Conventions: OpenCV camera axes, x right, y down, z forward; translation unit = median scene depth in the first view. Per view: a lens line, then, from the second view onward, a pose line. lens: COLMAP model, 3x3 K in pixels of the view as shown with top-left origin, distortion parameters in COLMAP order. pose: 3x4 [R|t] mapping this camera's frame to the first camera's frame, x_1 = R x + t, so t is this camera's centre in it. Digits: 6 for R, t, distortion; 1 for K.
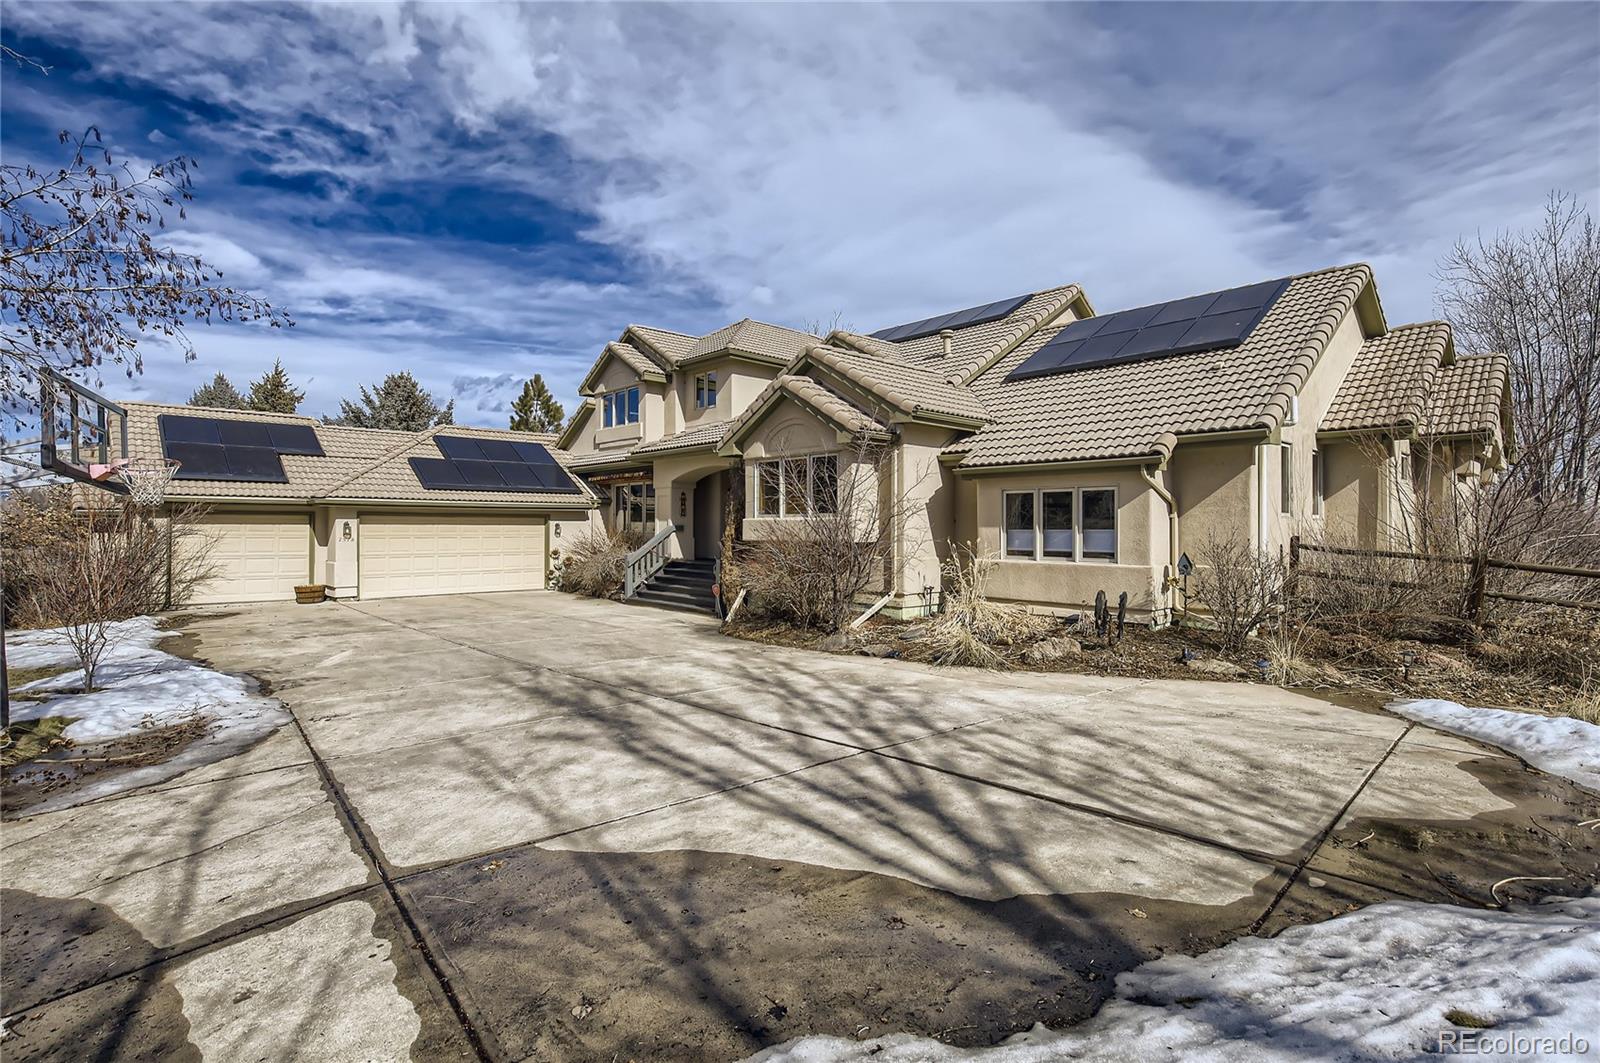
lens RADIAL K [[749.2, 0, 796.3], [0, 749.2, 528.3], [0, 0, 1]] dist [-0.000887, 0.000880]
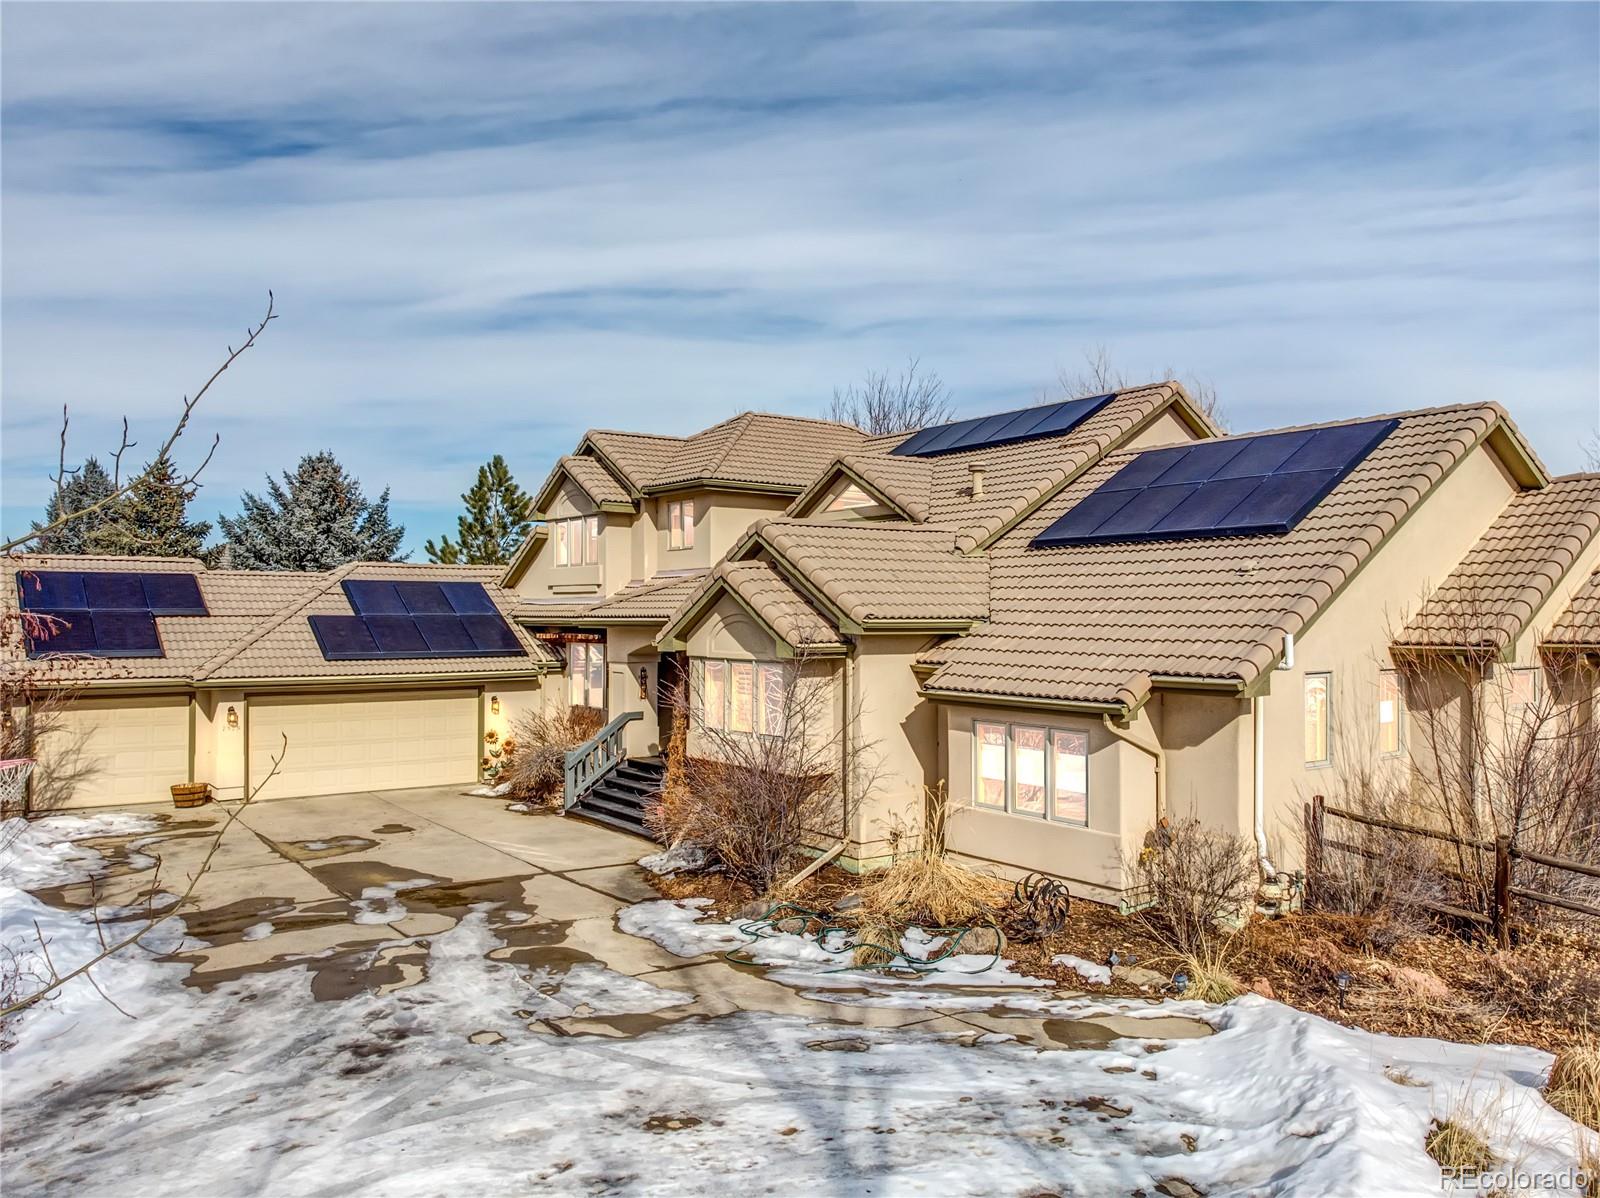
lens RADIAL K [[1177.0, 0, 802.8], [0, 1177.0, 602.5], [0, 0, 1]] dist [0.007554, -0.002663]
pose [[0.992991, -0.003677, -0.118134, 0.155841], [0.003341, 0.999990, -0.003040, -0.111935], [0.118144, 0.002624, 0.992993, -0.181401]]
